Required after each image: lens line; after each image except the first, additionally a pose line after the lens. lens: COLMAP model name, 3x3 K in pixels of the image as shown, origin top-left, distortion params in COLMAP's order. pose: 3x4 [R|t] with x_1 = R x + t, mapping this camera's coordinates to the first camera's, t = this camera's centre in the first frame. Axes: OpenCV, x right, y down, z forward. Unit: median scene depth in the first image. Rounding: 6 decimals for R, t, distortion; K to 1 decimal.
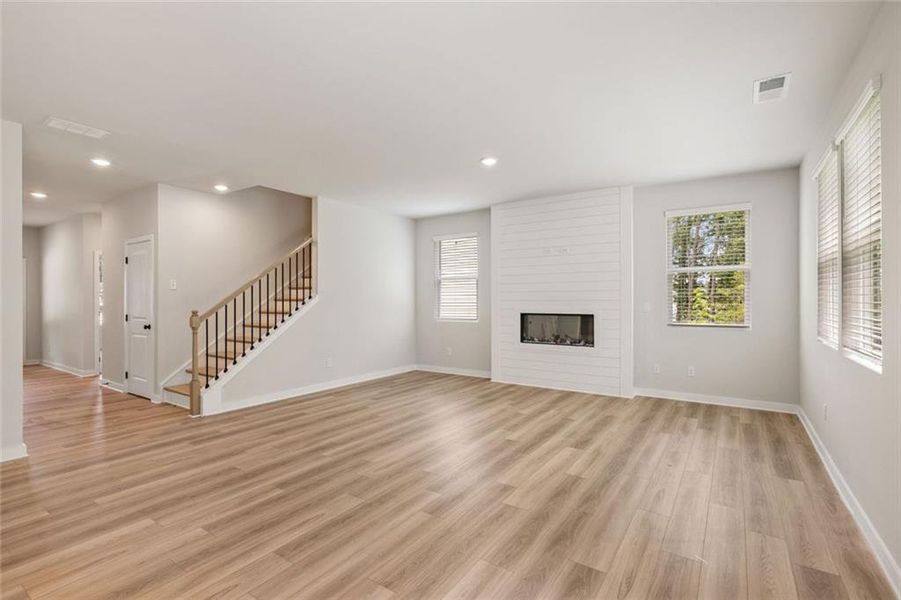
lens RADIAL K [[421.1, 0, 448.8], [0, 421.1, 299.6], [0, 0, 1]] dist [-0.003630, -0.000264]
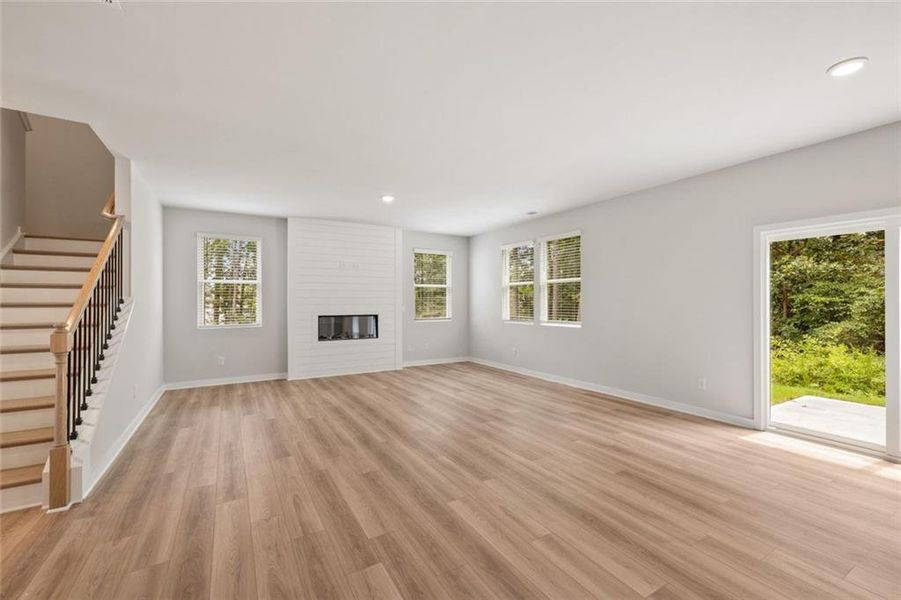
lens RADIAL K [[380.1, 0, 450.7], [0, 380.1, 299.5], [0, 0, 1]] dist [0.011484, 0.000073]
pose [[0.434025, 0.009543, 0.900850, -0.763703], [0.005693, 0.999895, -0.013335, 0.003983], [-0.900883, 0.010916, 0.433926, 0.265355]]
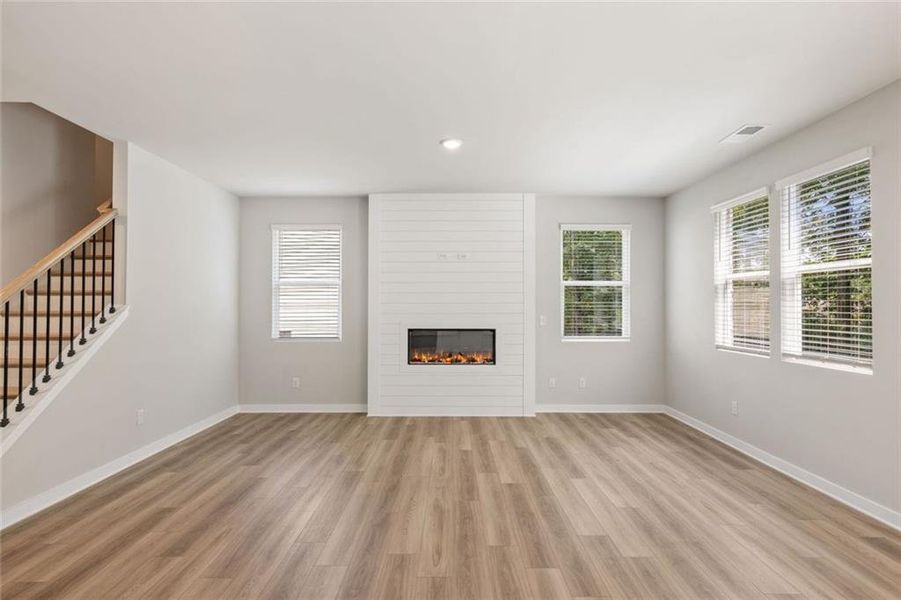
lens RADIAL K [[495.8, 0, 451.3], [0, 495.8, 299.1], [0, 0, 1]] dist [0.007726, -0.001081]
pose [[0.828488, 0.011627, 0.559885, -0.375247], [-0.001301, 0.999822, -0.018839, -0.009563], [-0.560005, 0.014879, 0.828356, 0.182886]]
